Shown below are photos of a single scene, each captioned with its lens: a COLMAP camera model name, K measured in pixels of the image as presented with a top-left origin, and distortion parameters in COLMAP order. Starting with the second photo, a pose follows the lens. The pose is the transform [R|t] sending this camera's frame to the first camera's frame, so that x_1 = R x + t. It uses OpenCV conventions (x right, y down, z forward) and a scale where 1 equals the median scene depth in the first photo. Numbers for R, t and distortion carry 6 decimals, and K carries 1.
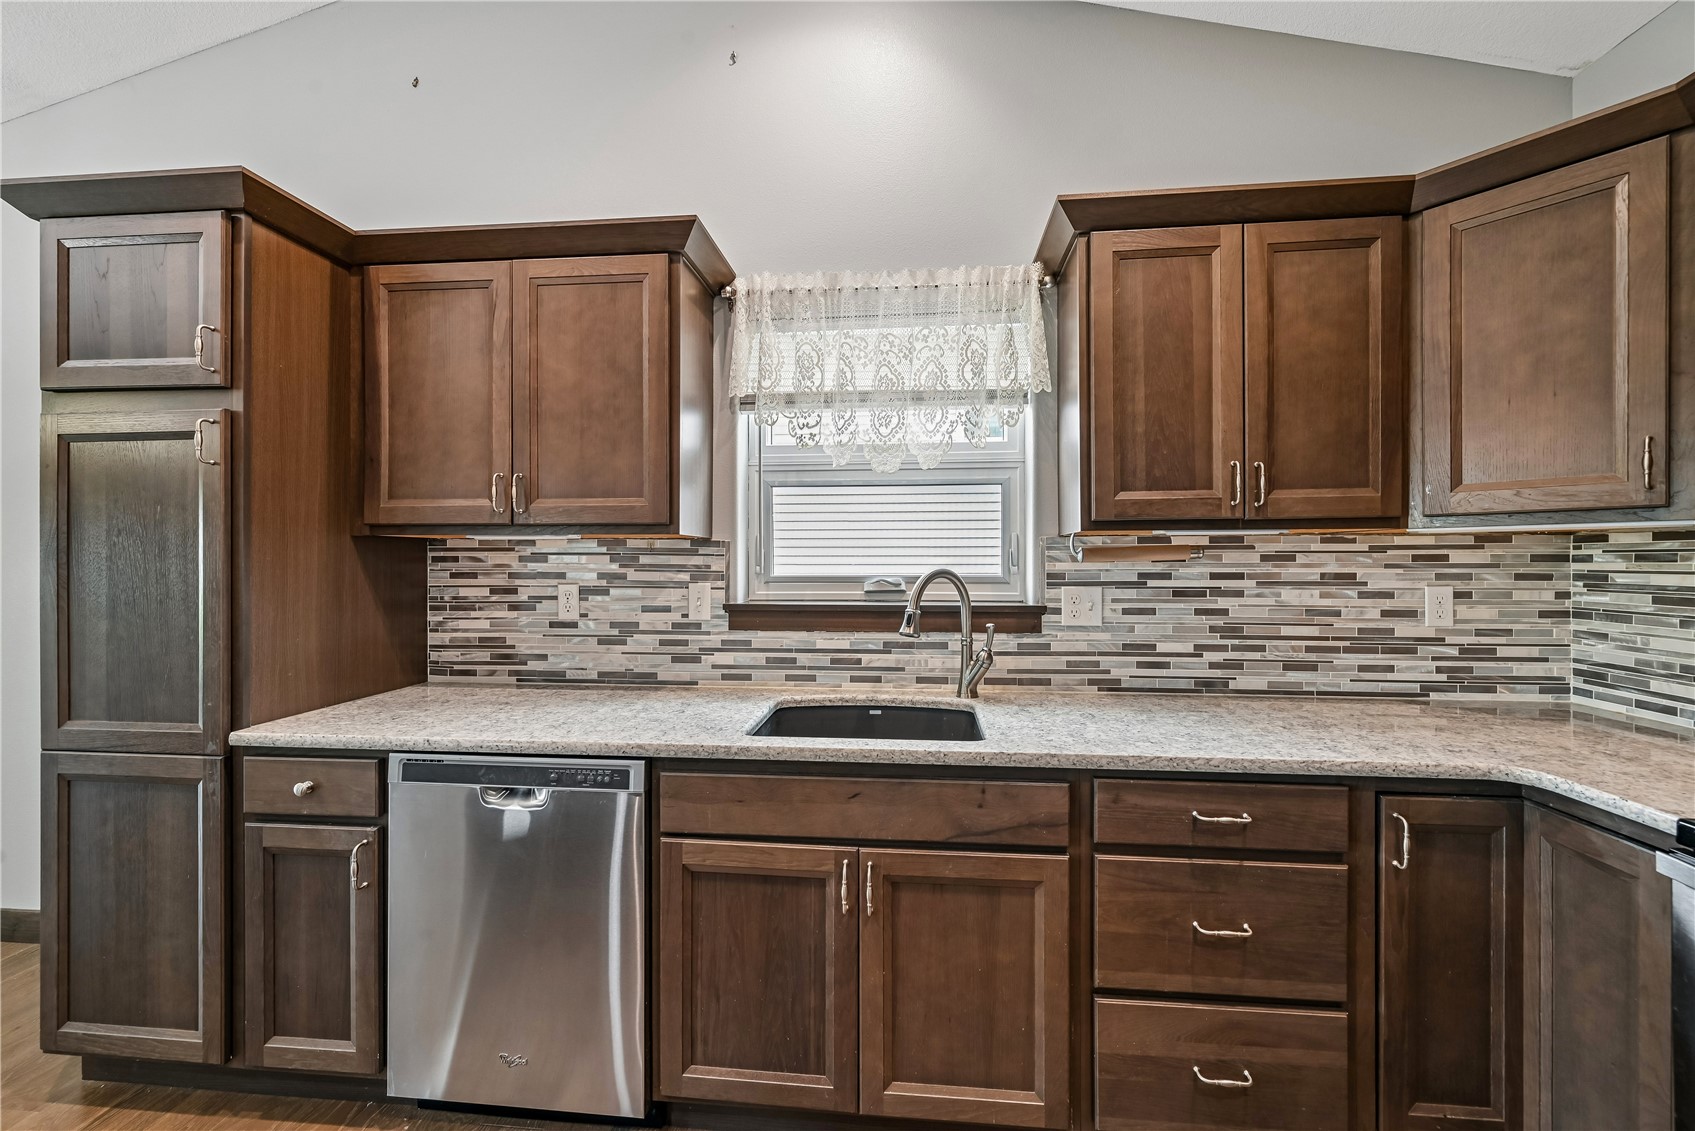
lens RADIAL K [[675.0, 0, 855.3], [0, 675.0, 561.9], [0, 0, 1]] dist [0.003251, 0.000177]
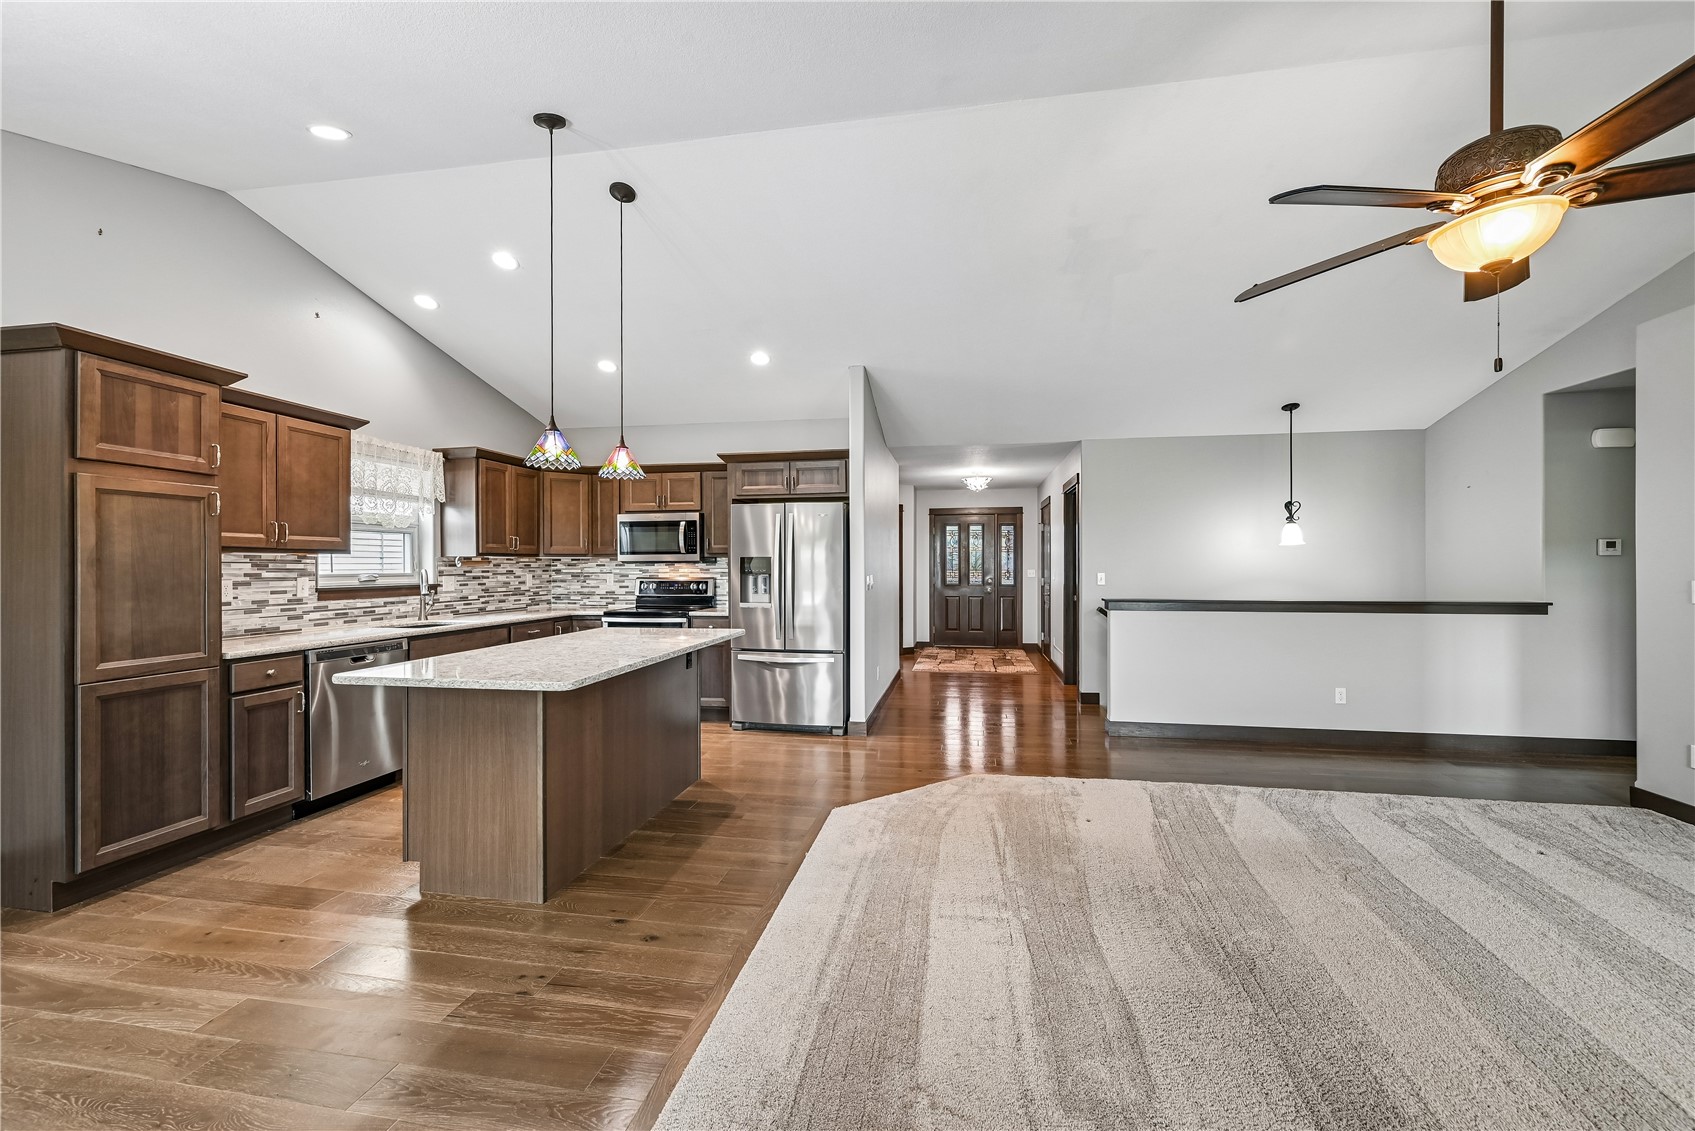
lens RADIAL K [[675.0, 0, 850.2], [0, 675.0, 565.9], [0, 0, 1]] dist [0.003251, 0.000177]
pose [[0.074753, 0.000523, 0.997202, -2.369509], [0.007168, 0.999974, -0.001062, 0.011937], [-0.997176, 0.007227, 0.074748, -0.823182]]
